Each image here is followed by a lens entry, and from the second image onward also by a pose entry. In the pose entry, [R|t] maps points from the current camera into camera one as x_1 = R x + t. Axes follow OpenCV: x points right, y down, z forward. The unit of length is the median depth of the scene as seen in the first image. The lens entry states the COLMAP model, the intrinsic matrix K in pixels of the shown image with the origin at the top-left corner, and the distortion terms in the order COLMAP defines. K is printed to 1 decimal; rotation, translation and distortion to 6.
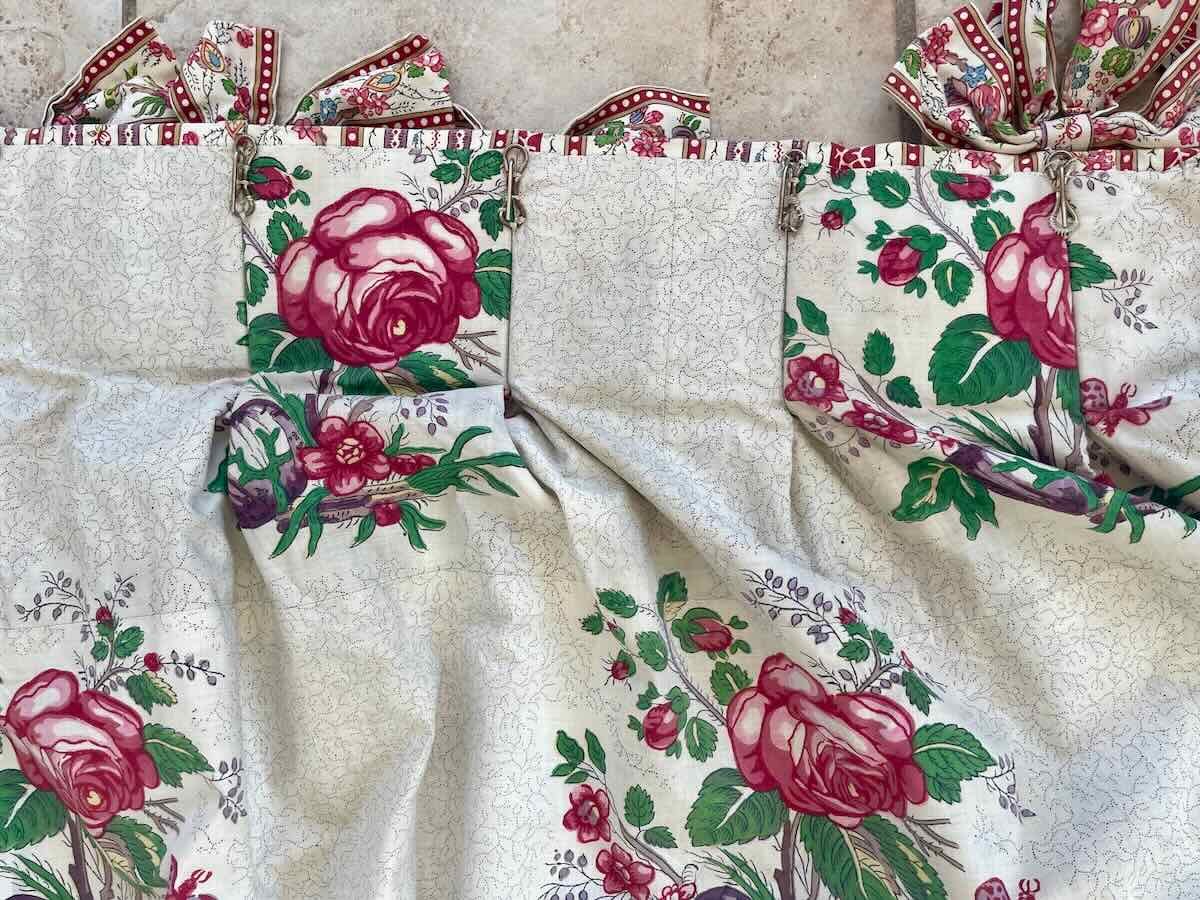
lens RADIAL K [[928.6, 0, 600.0], [0, 928.6, 450.0], [0, 0, 1]] dist [0.090139, -0.105114]
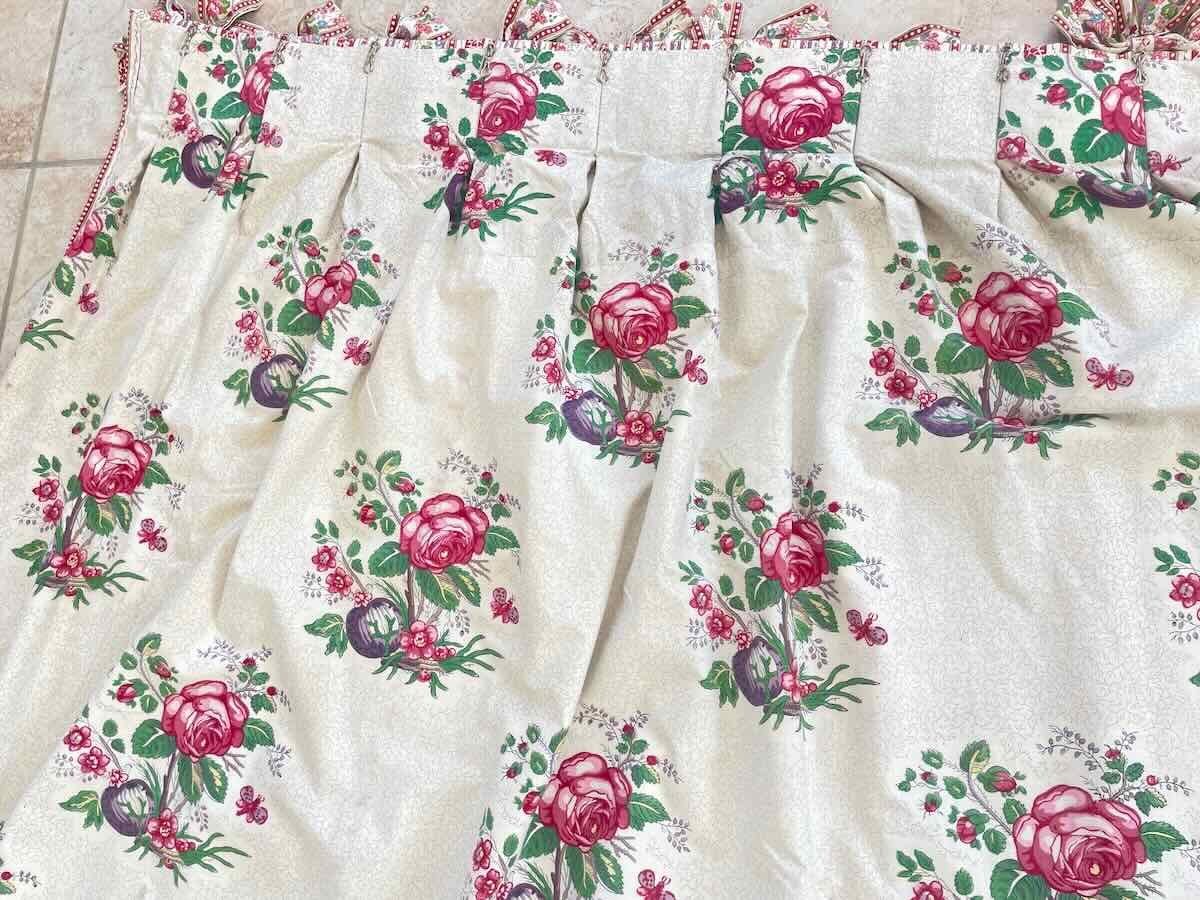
lens RADIAL K [[928.6, 0, 600.0], [0, 928.6, 450.0], [0, 0, 1]] dist [0.090139, -0.105114]
pose [[0.988955, 0.072870, -0.129064, -0.346894], [-0.089053, 0.988226, -0.124415, 0.902846], [0.118478, 0.134534, 0.983800, -1.050567]]
